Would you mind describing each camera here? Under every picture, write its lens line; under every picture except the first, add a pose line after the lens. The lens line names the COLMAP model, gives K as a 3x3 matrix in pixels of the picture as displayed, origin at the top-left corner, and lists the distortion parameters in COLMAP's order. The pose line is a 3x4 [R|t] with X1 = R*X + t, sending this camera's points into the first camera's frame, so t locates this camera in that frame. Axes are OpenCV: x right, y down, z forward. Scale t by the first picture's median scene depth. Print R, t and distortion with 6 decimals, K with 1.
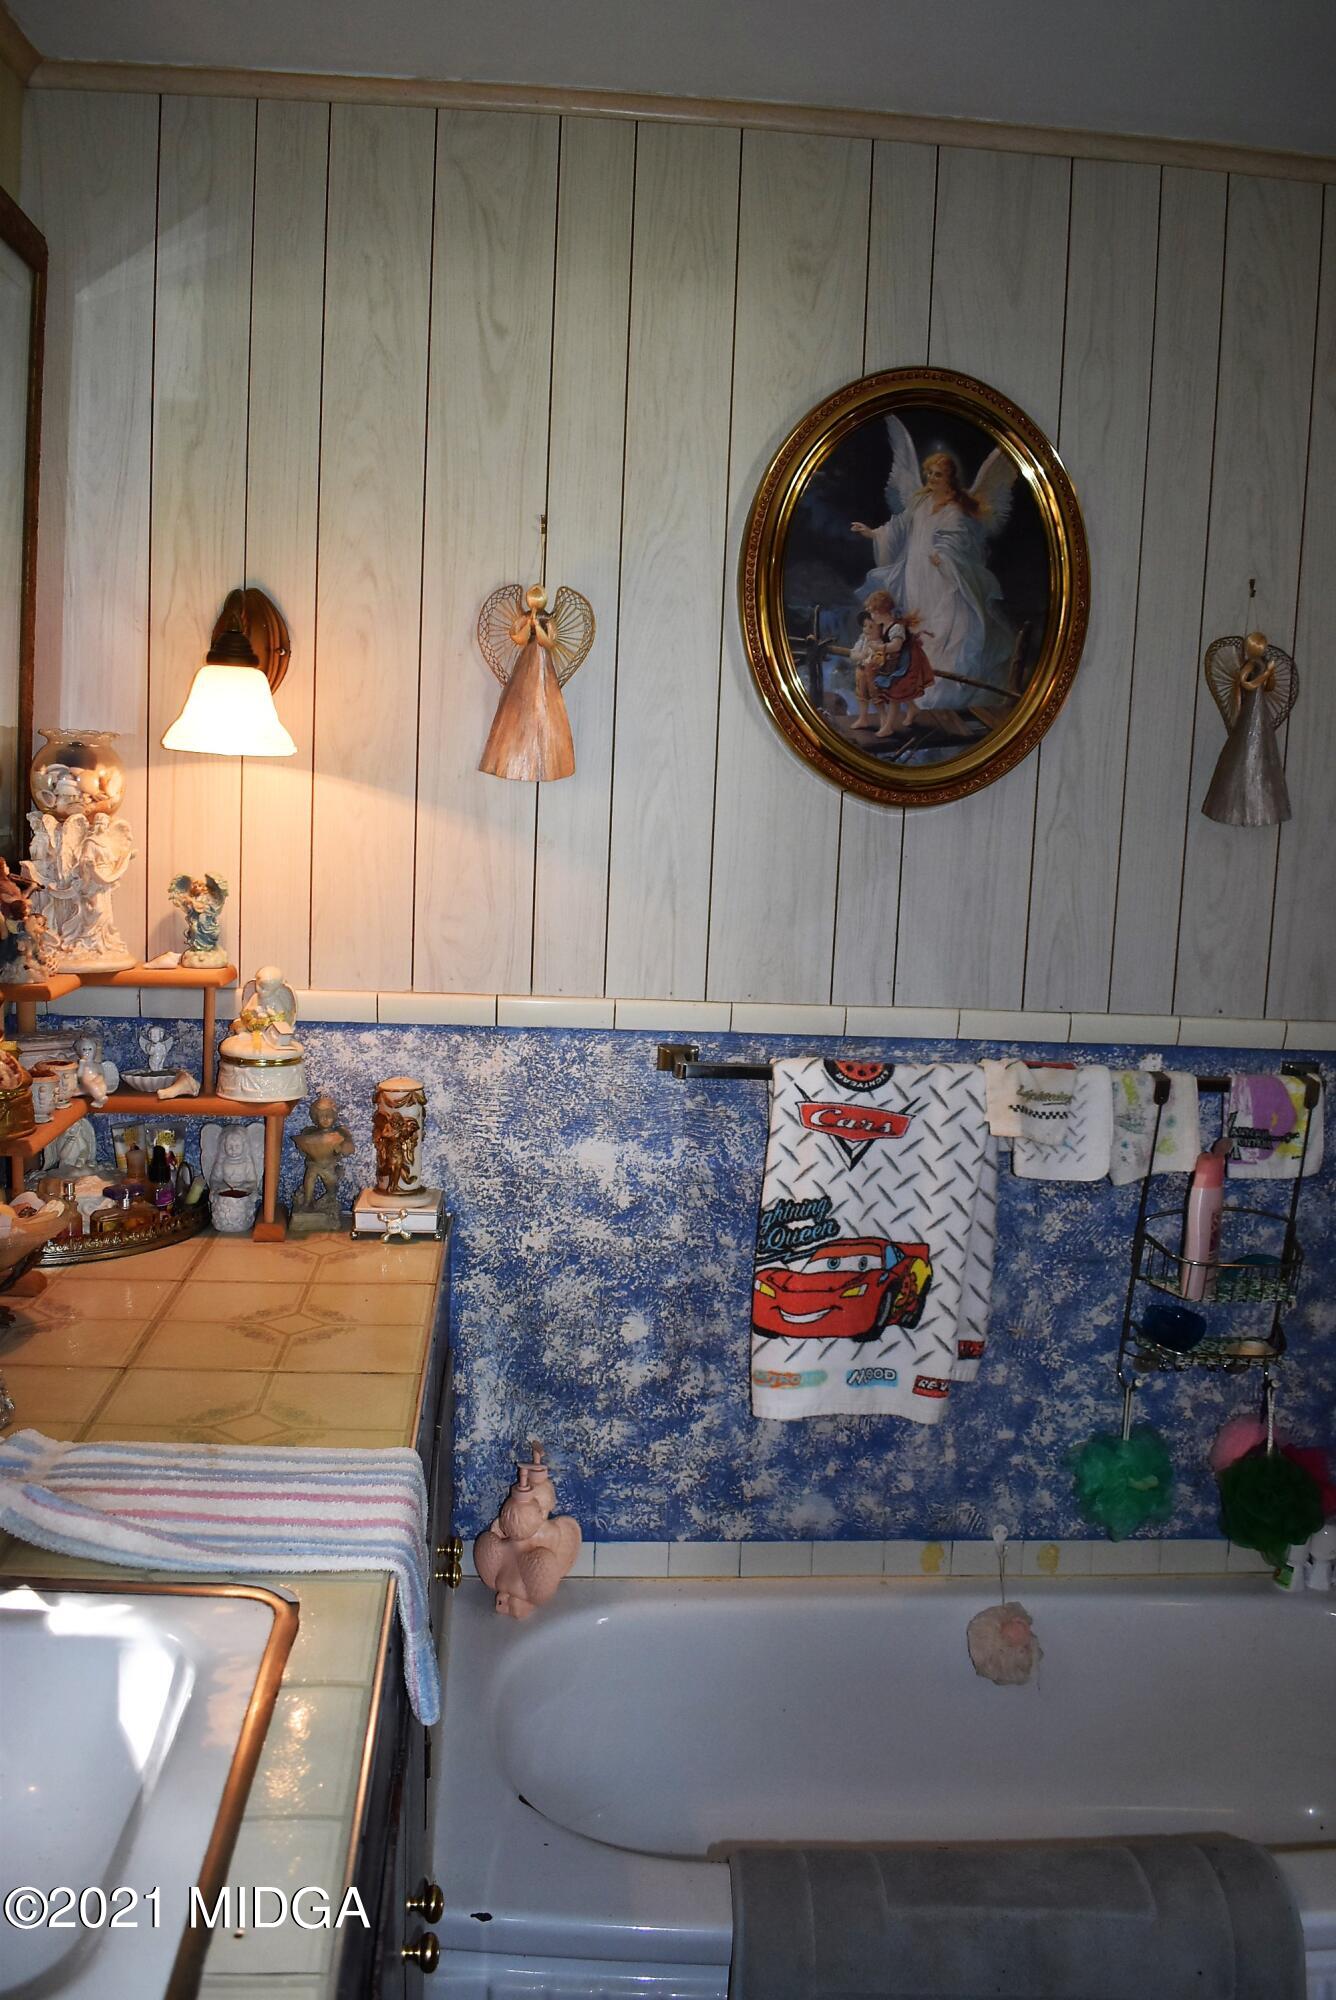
lens RADIAL K [[1646.8, 0, 668.0], [0, 1646.8, 1000.0], [0, 0, 1]] dist [-0.082745, 0.006313]
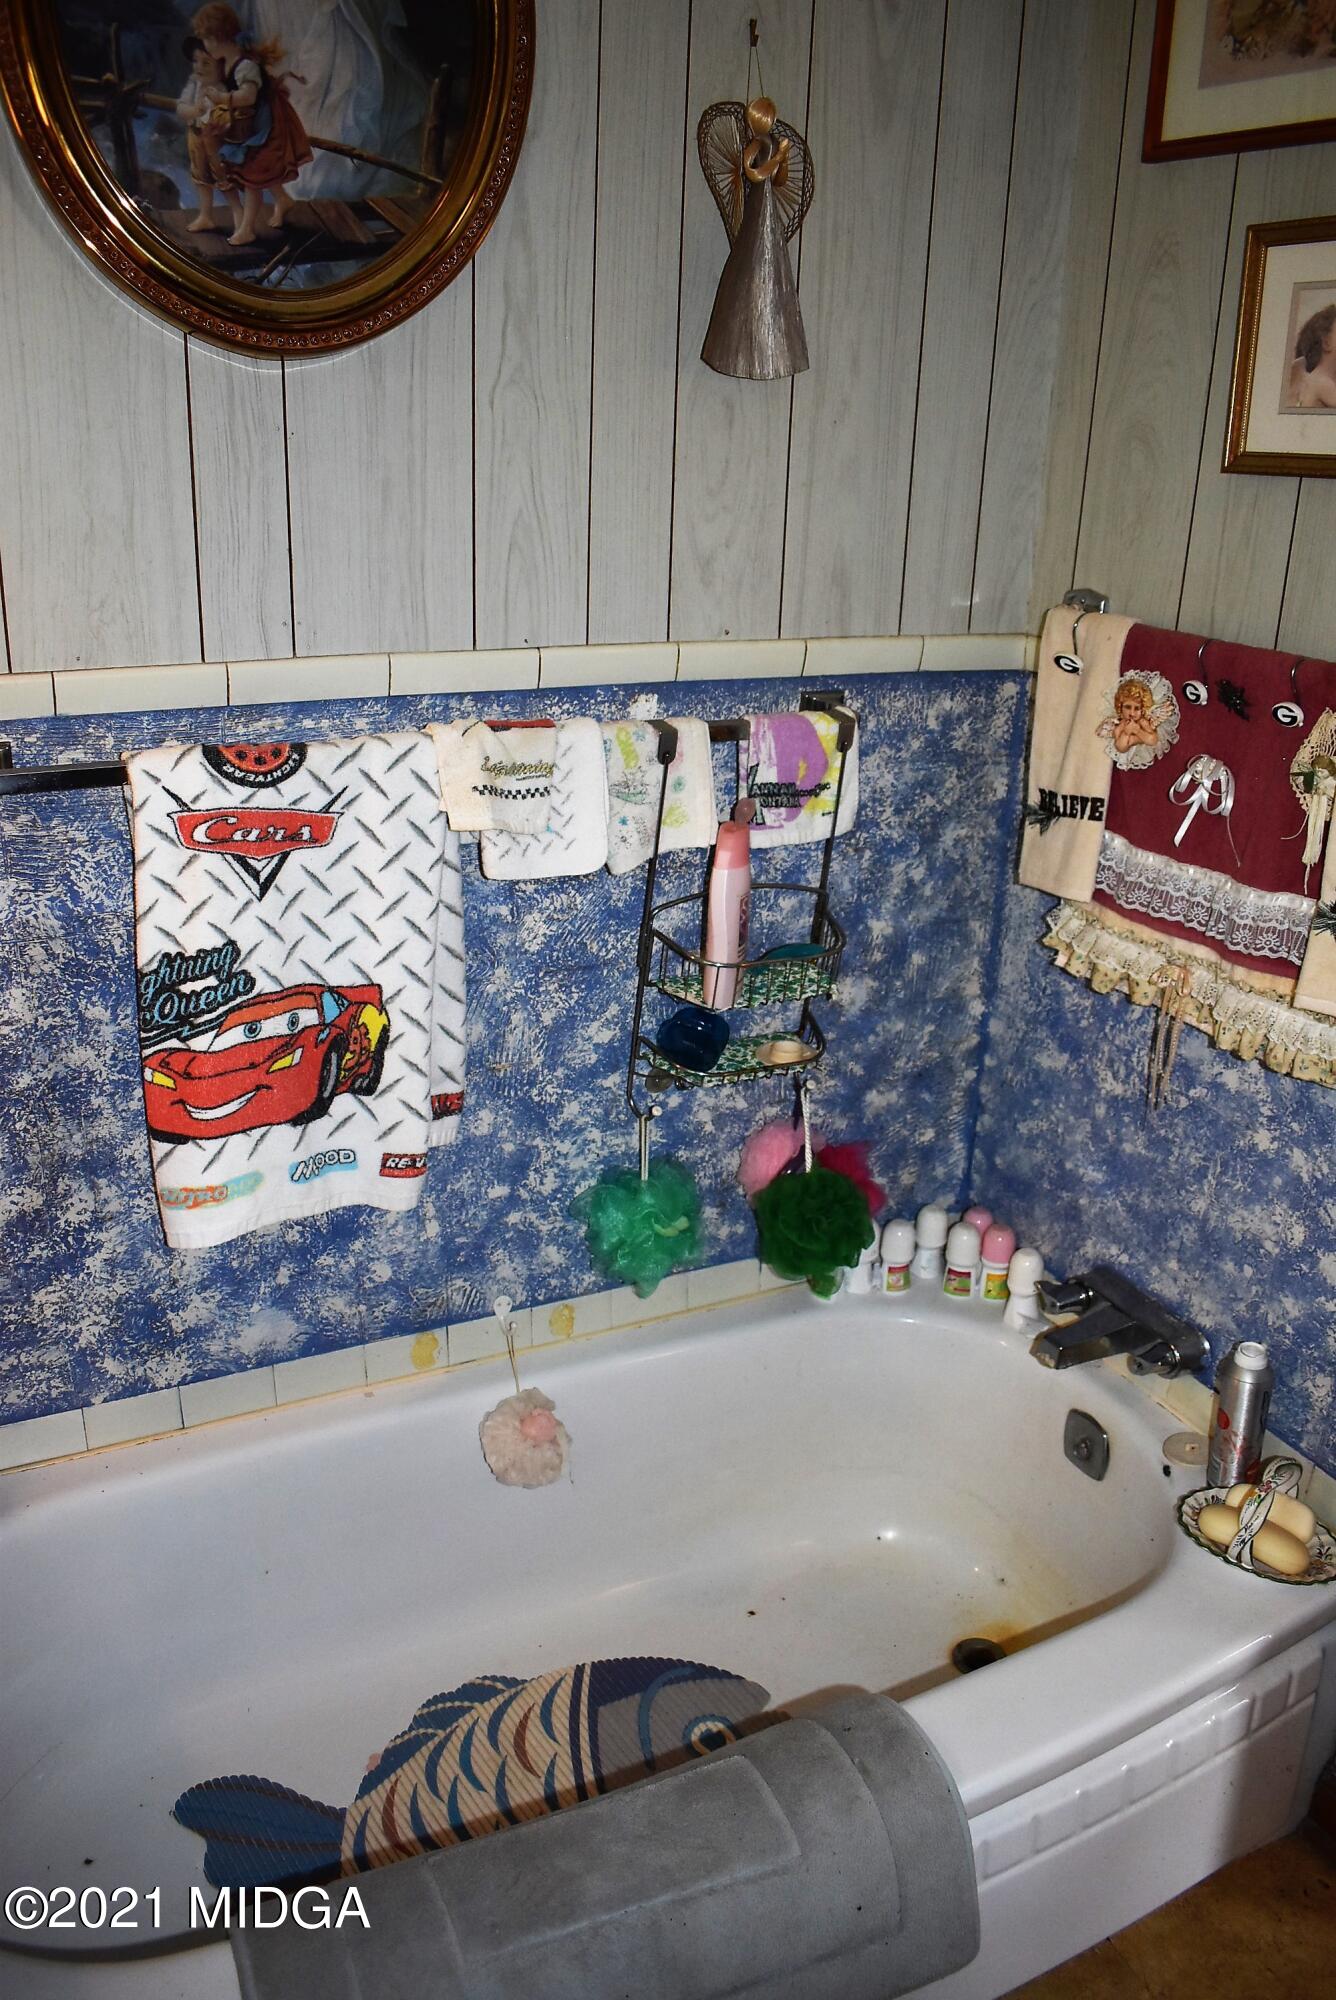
lens RADIAL K [[1567.0, 0, 668.0], [0, 1567.0, 1000.0], [0, 0, 1]] dist [-0.097308, 0.016485]
pose [[0.928449, -0.143428, 0.342653, 0.037522], [0.055891, 0.965888, 0.252858, -0.013343], [-0.367232, -0.215614, 0.904794, 0.314292]]
